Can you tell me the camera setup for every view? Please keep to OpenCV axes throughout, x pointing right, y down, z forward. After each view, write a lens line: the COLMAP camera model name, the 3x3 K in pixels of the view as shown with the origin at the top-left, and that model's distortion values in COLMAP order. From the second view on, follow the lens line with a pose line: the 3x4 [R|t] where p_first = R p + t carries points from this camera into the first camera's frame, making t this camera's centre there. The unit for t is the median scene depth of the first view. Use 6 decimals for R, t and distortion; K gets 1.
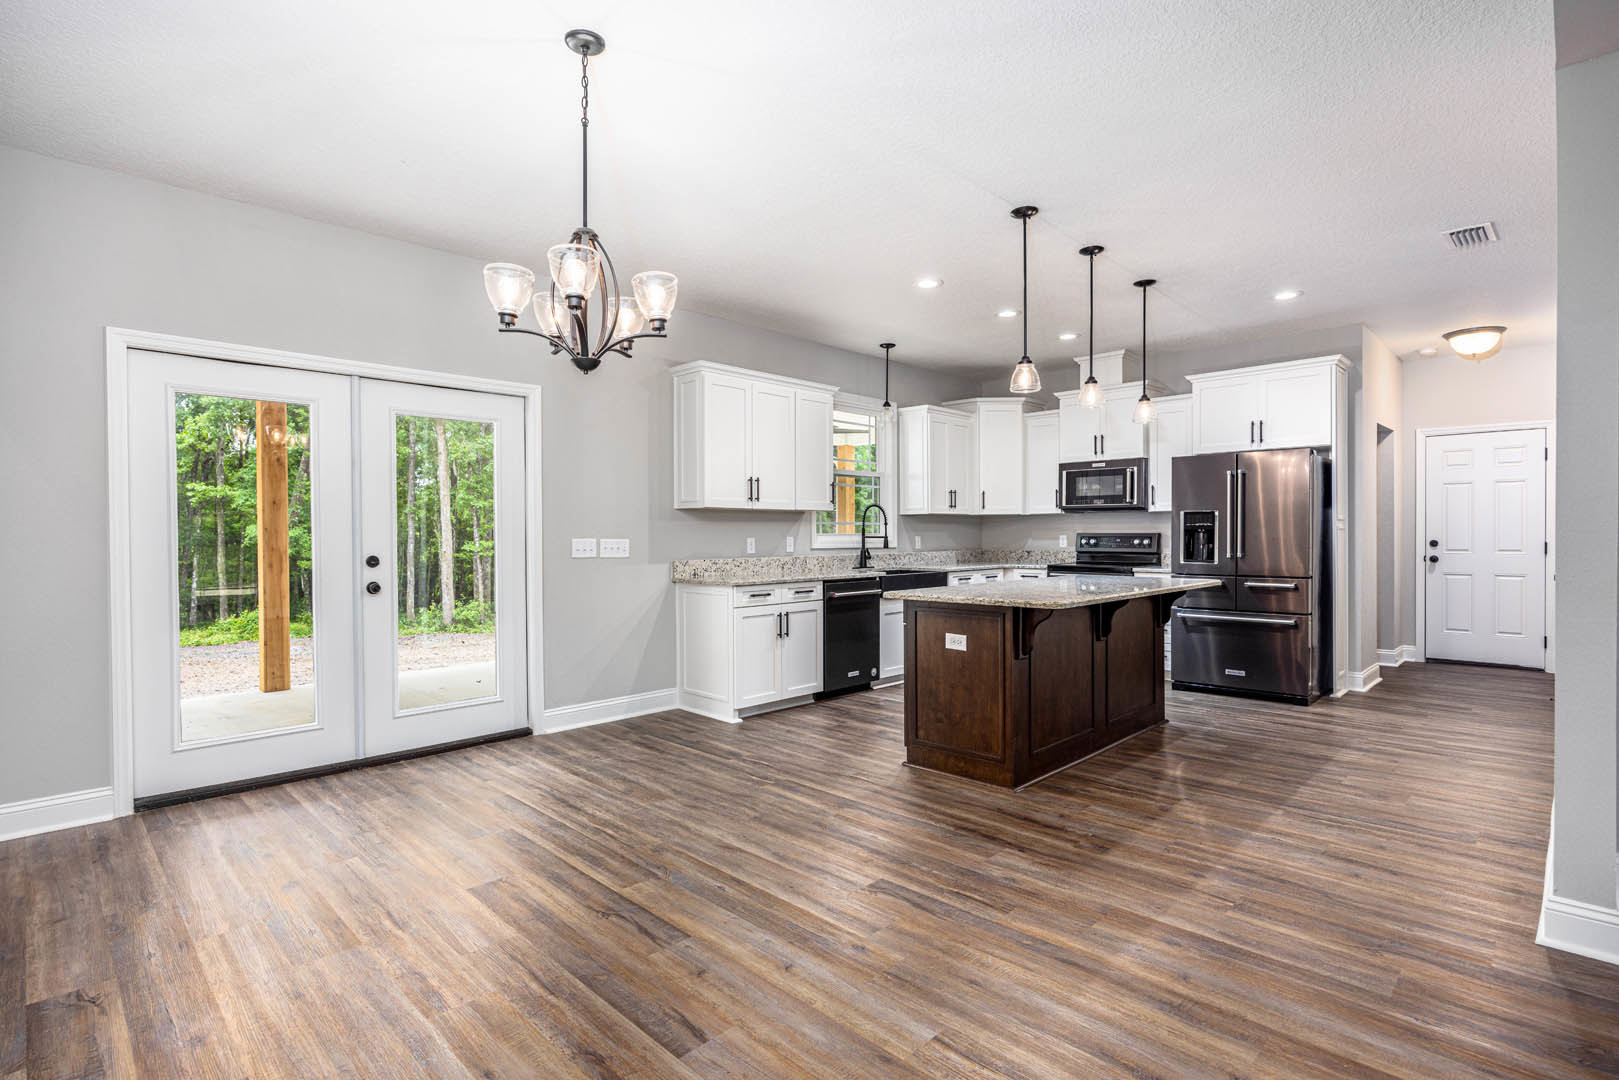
lens RADIAL K [[757.6, 0, 816.3], [0, 757.6, 545.4], [0, 0, 1]] dist [-0.004698, -0.000285]
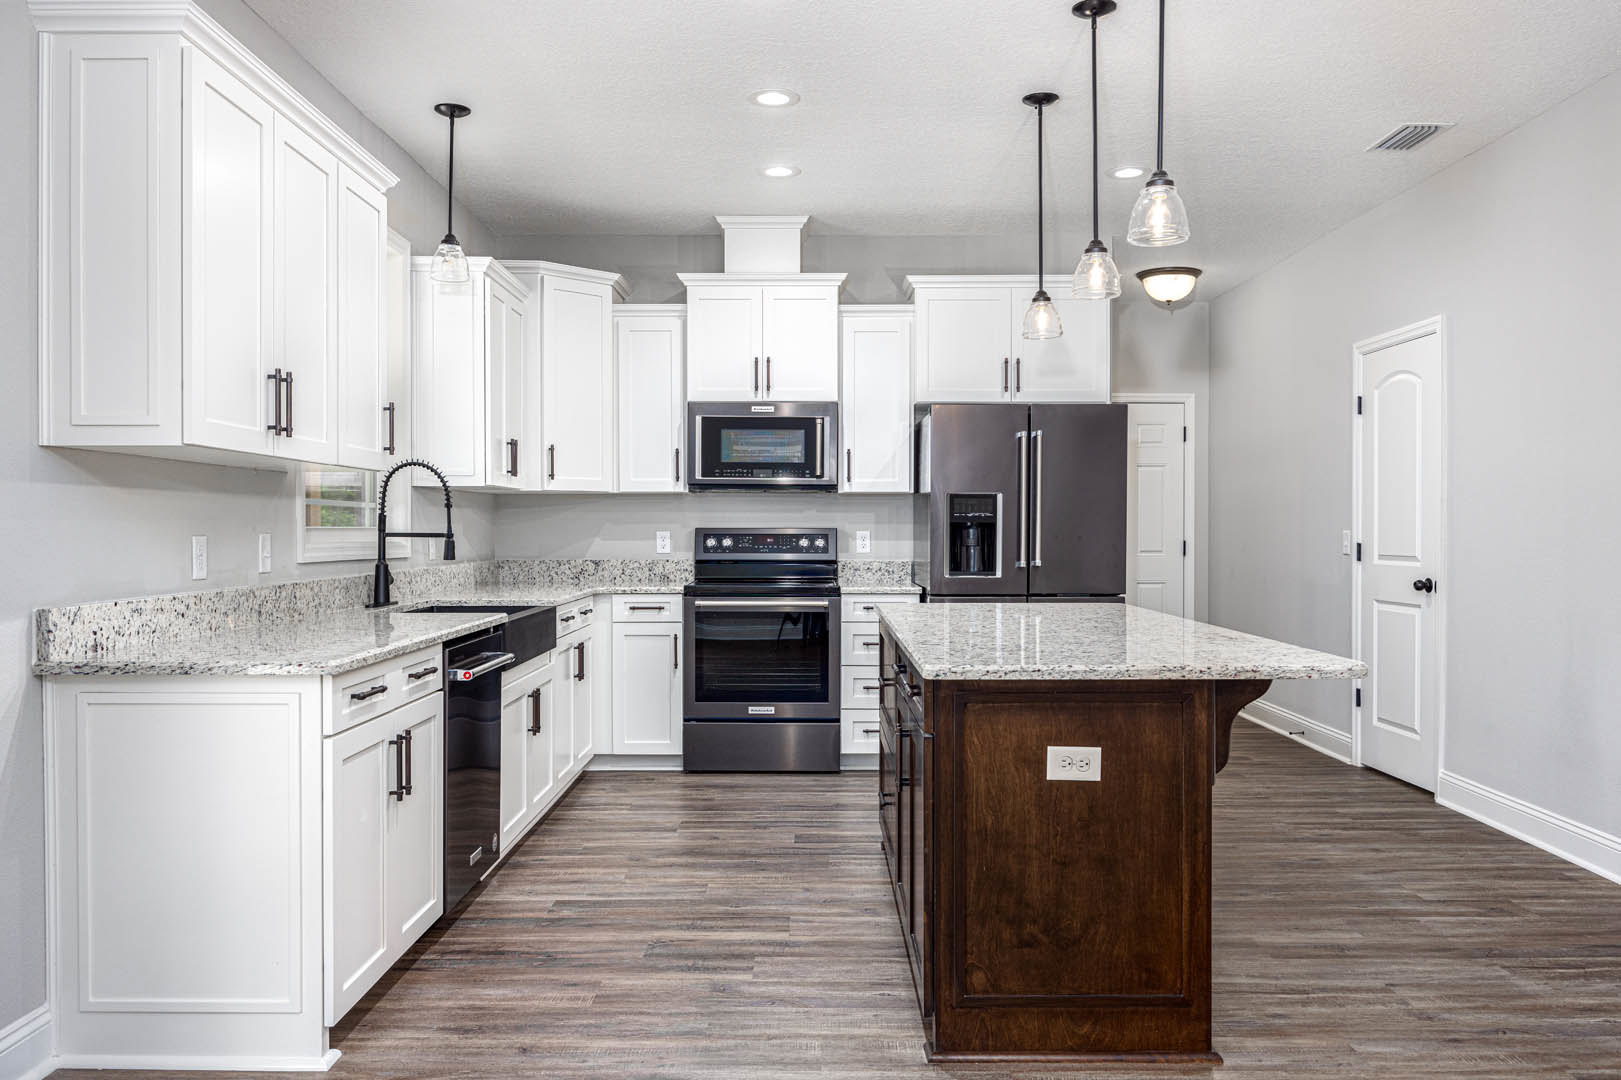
lens RADIAL K [[1202.5, 0, 793.3], [0, 1202.5, 543.8], [0, 0, 1]] dist [0.002975, 0.000882]
pose [[0.720036, -0.004378, 0.693923, -0.302511], [0.006913, 0.999976, -0.000864, -0.004156], [-0.693903, 0.005419, 0.720049, 0.406694]]
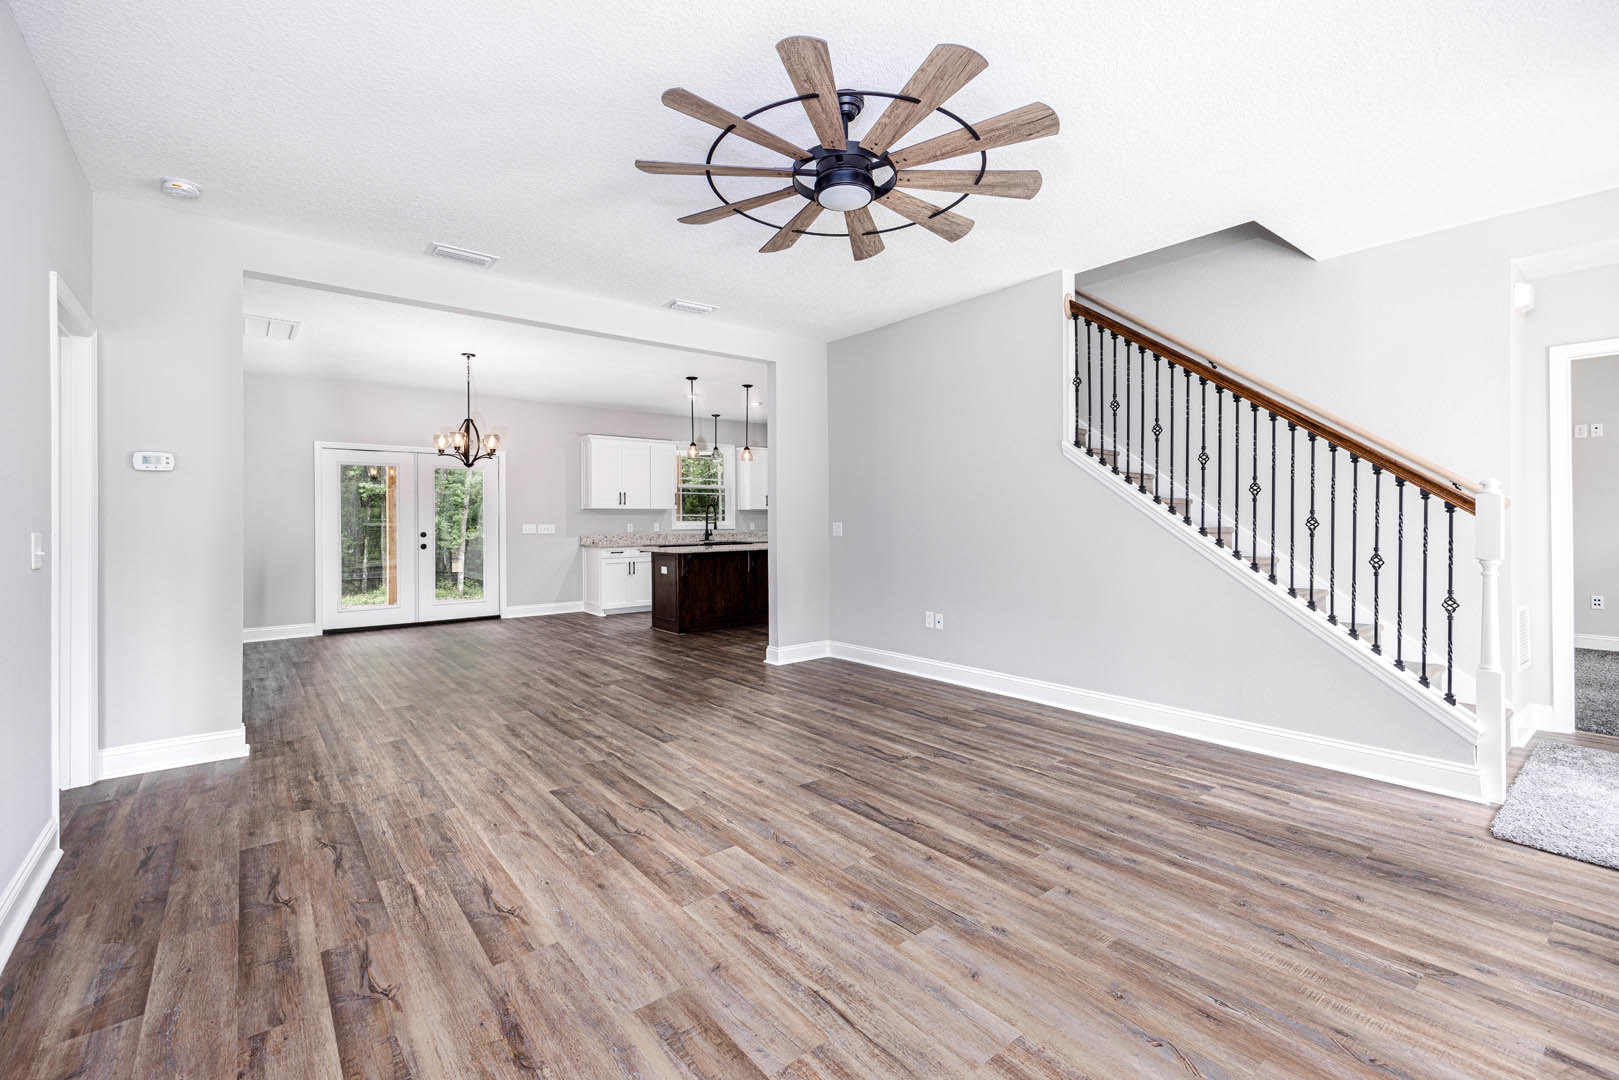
lens RADIAL K [[659.8, 0, 814.6], [0, 659.8, 522.2], [0, 0, 1]] dist [0.001834, 0.000031]
pose [[0.995645, -0.002600, -0.093190, 0.554427], [0.001539, 0.999933, -0.011453, 0.006390], [0.093213, 0.011259, 0.995583, -0.620125]]
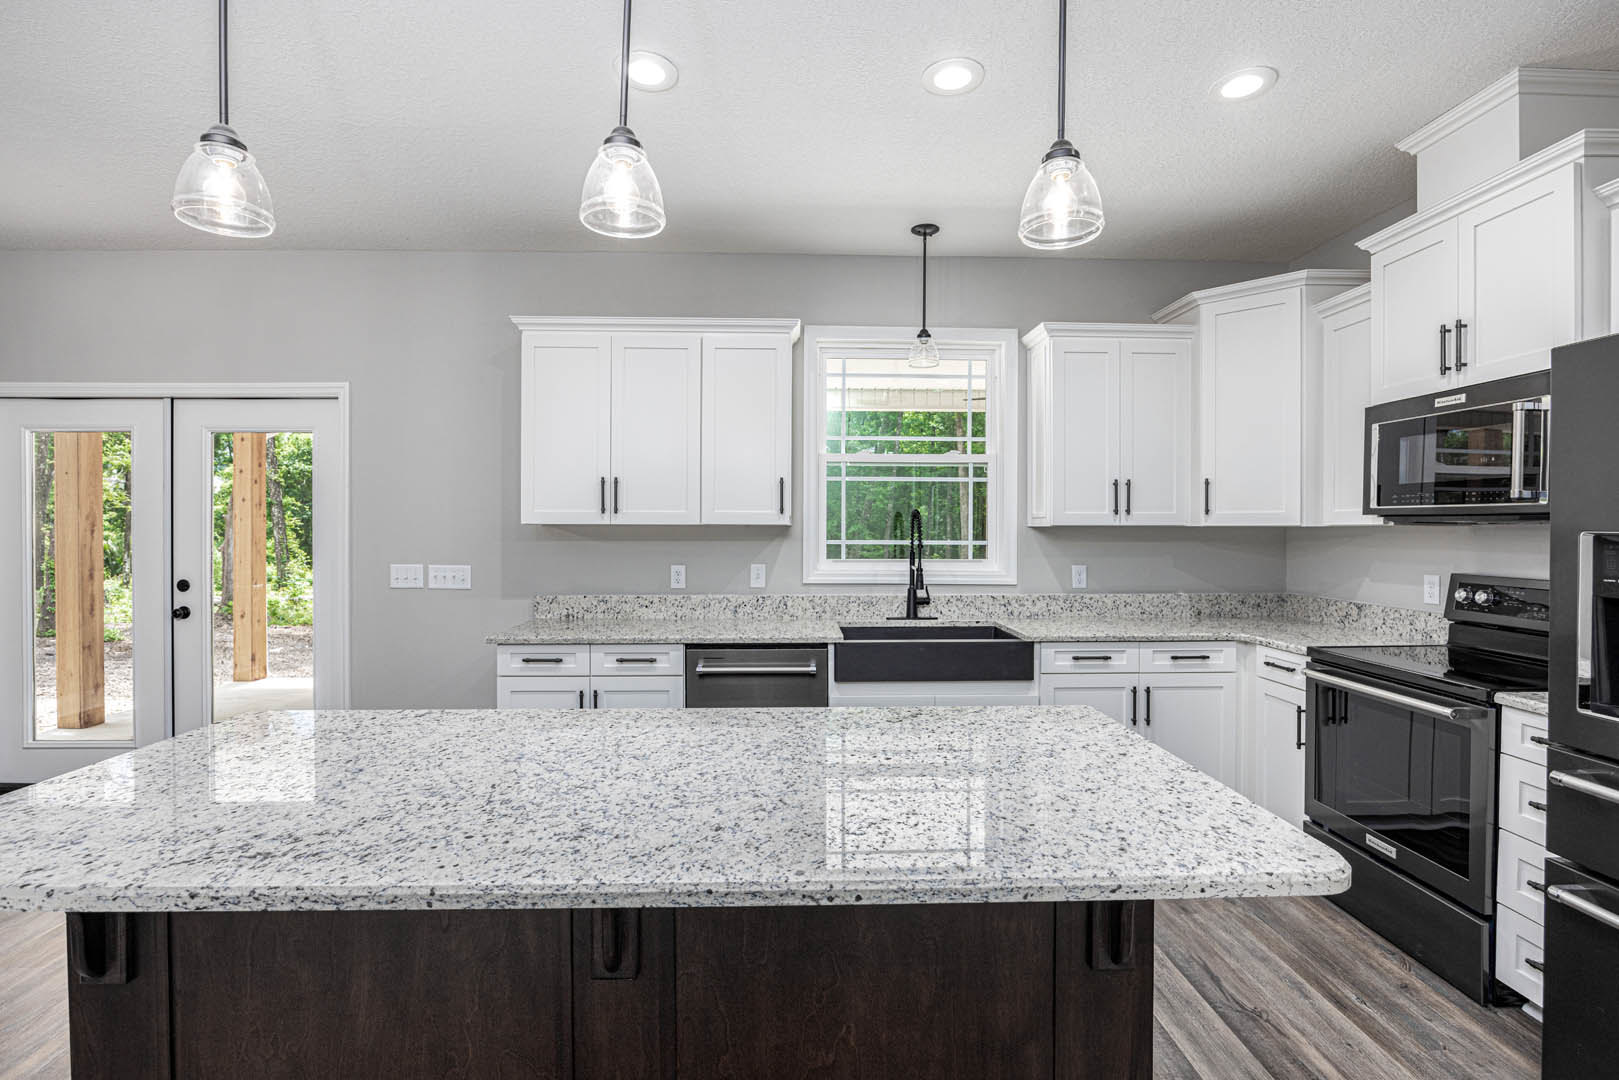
lens RADIAL K [[757.6, 0, 814.9], [0, 757.6, 532.1], [0, 0, 1]] dist [-0.004698, -0.000285]
pose [[0.729366, 0.010680, -0.684040, 0.498202], [-0.015556, 0.999879, -0.000976, -0.043729], [0.683947, 0.011353, 0.729444, 0.629085]]
